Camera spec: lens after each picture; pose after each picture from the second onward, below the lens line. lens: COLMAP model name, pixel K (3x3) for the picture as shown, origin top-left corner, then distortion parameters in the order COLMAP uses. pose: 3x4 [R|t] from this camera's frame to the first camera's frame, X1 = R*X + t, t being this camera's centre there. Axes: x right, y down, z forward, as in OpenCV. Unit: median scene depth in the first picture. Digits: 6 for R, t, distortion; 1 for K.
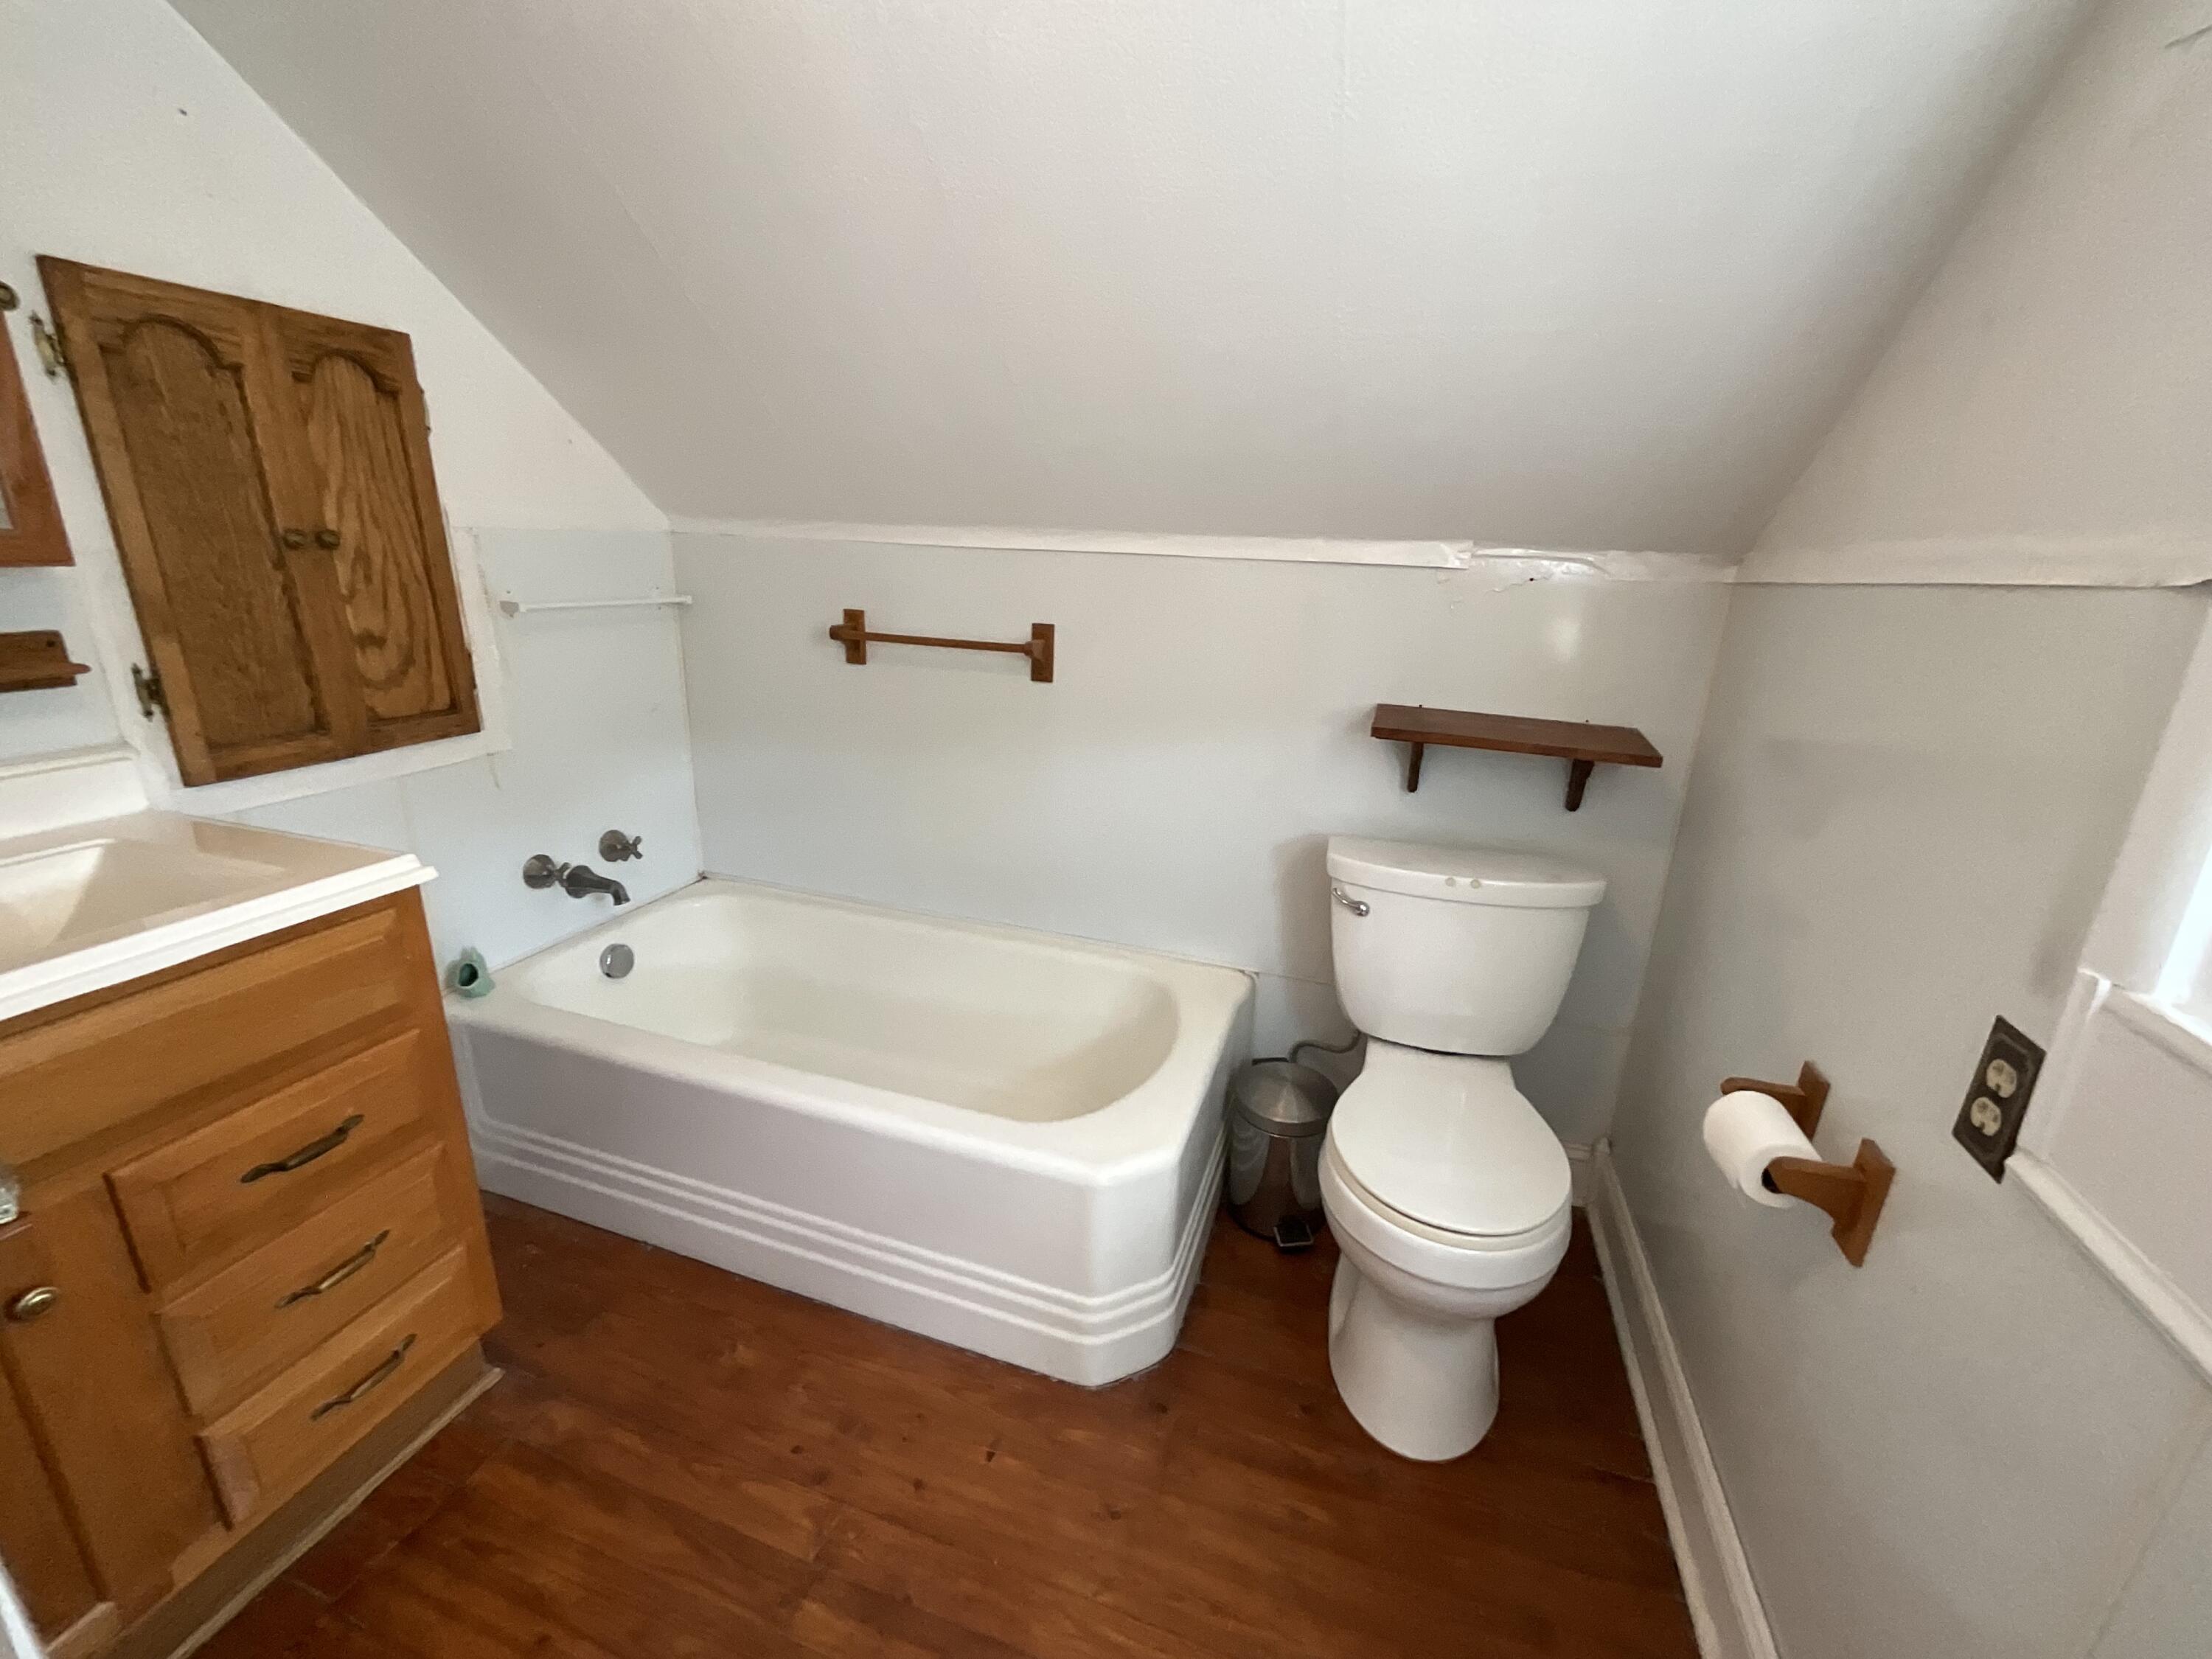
lens RADIAL K [[899.6, 0, 1111.4], [0, 899.6, 828.1], [0, 0, 1]] dist [0.000749, 0.000861]
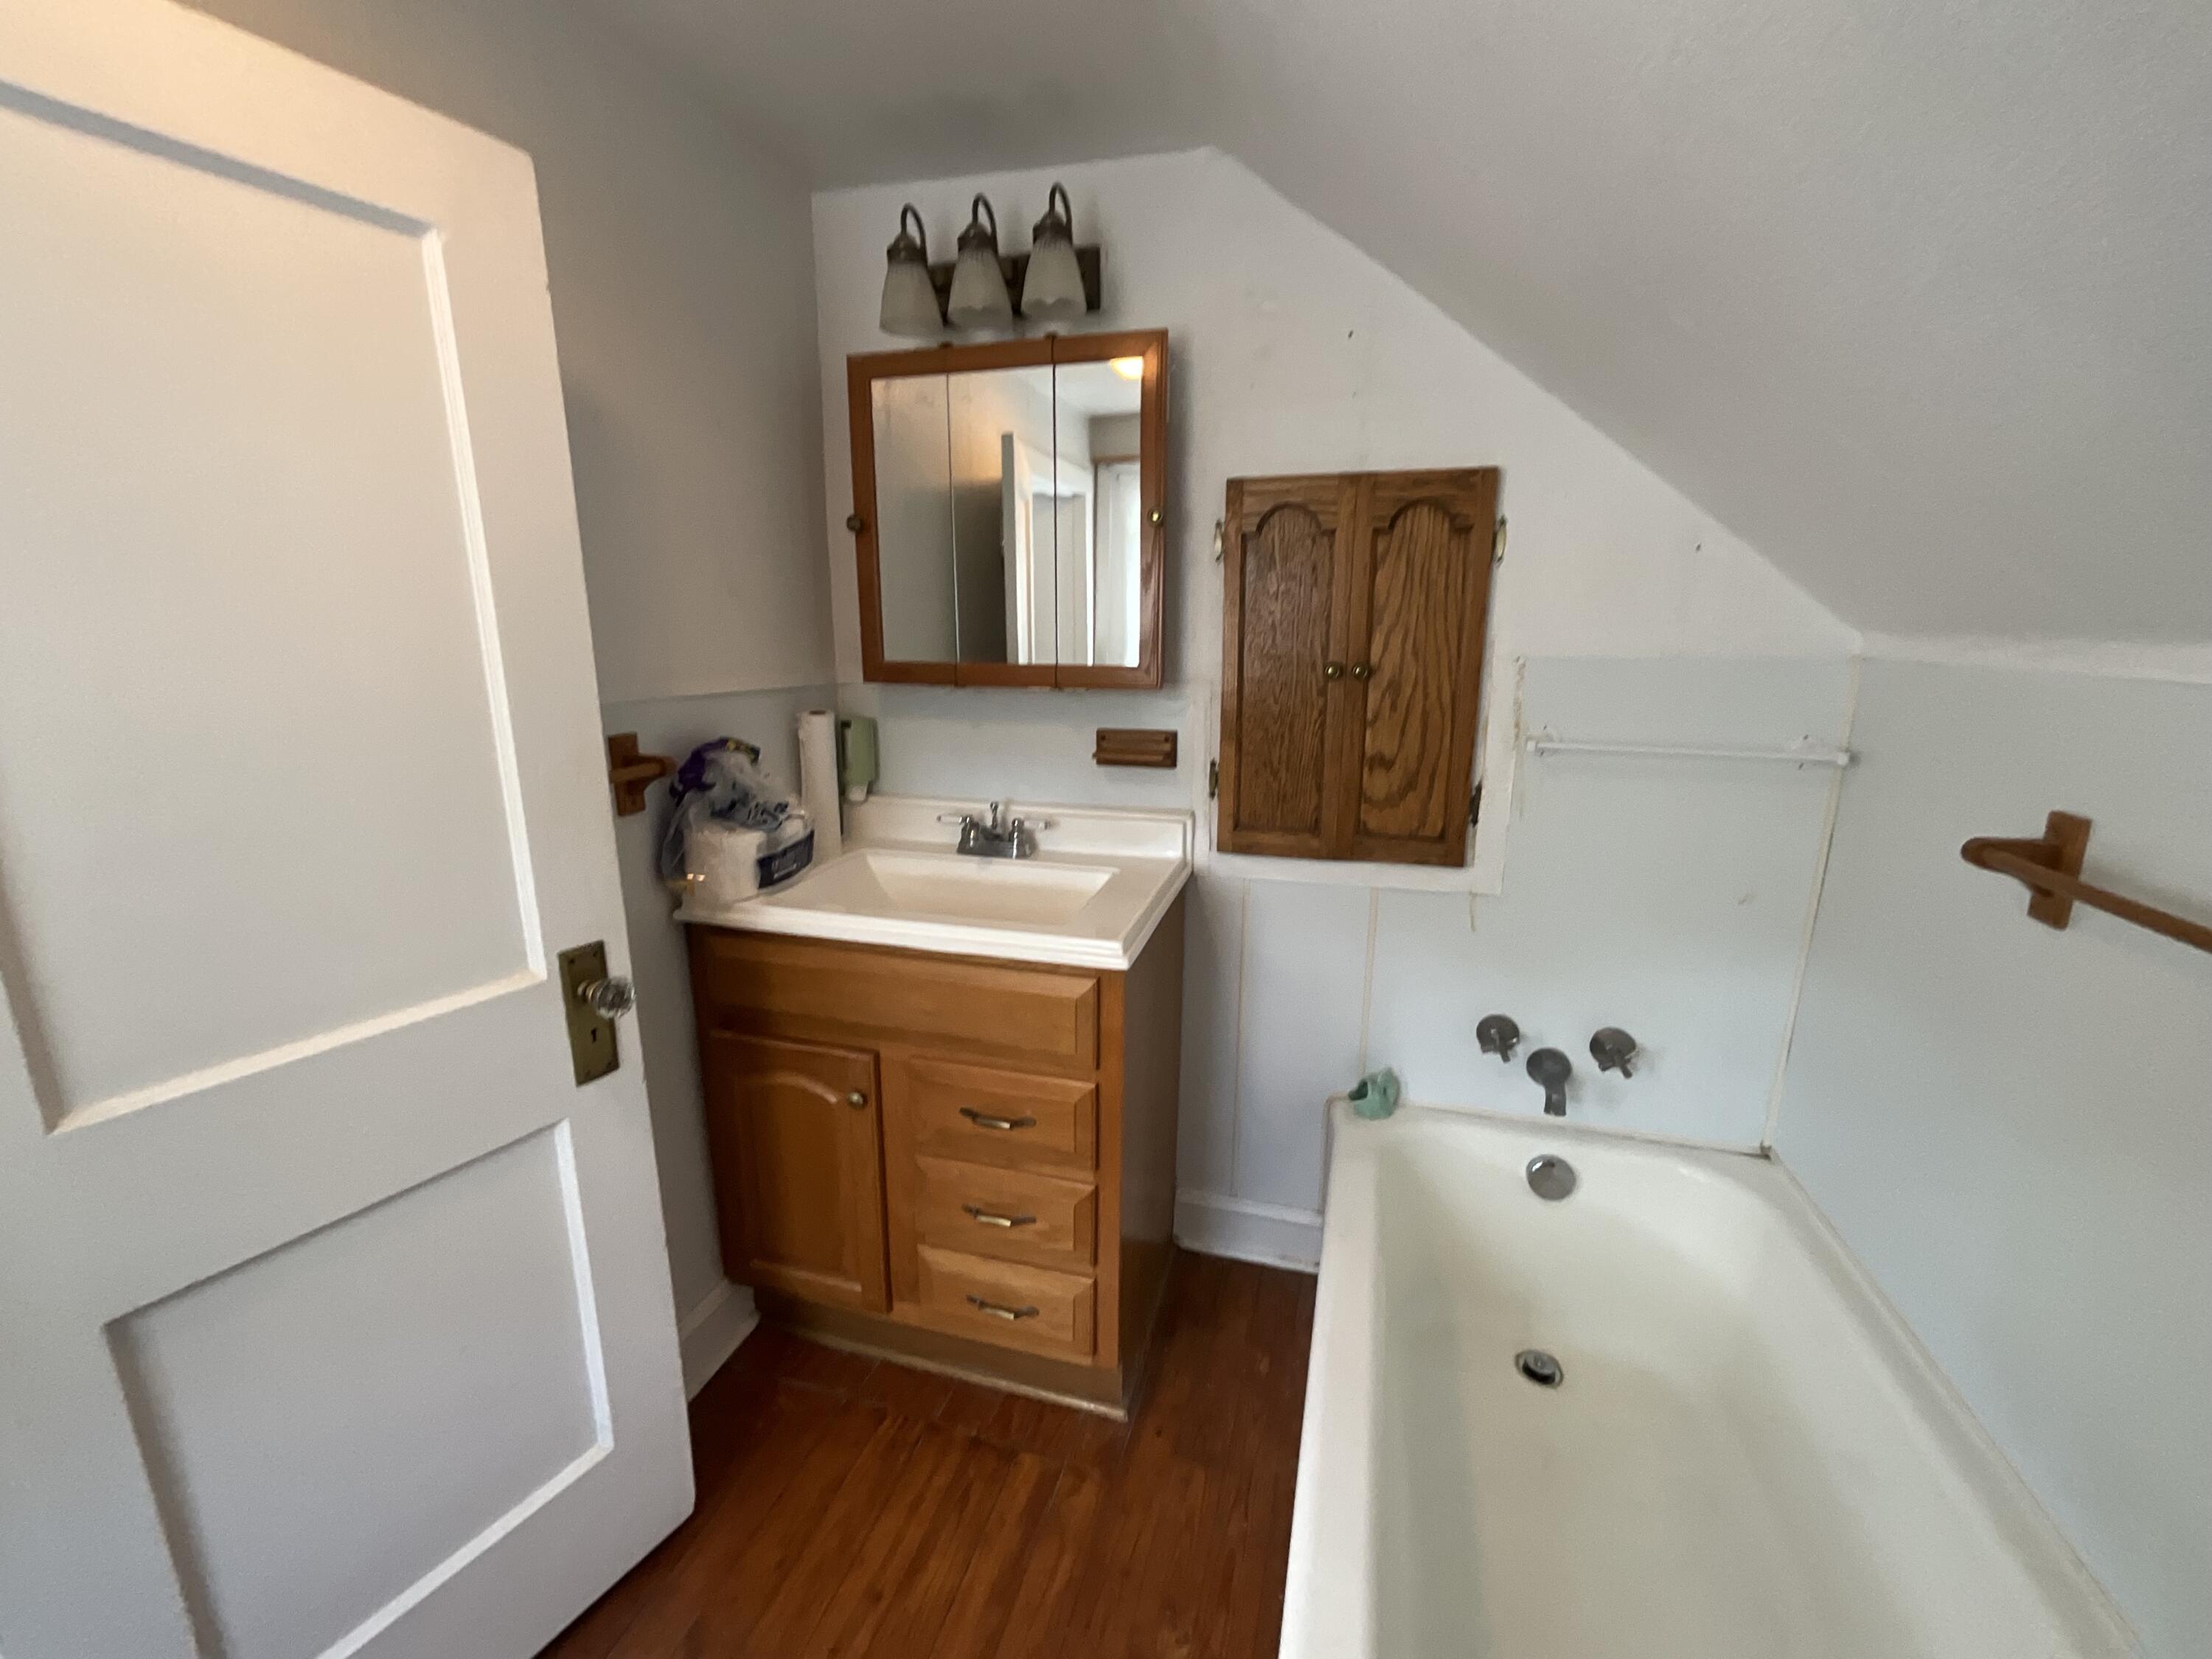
lens RADIAL K [[899.6, 0, 1113.8], [0, 899.6, 828.3], [0, 0, 1]] dist [0.000749, 0.000861]
pose [[0.020202, 0.186984, -0.982155, 0.237736], [-0.296651, 0.939239, 0.172712, -0.229897], [0.954772, 0.287868, 0.074444, 0.655358]]
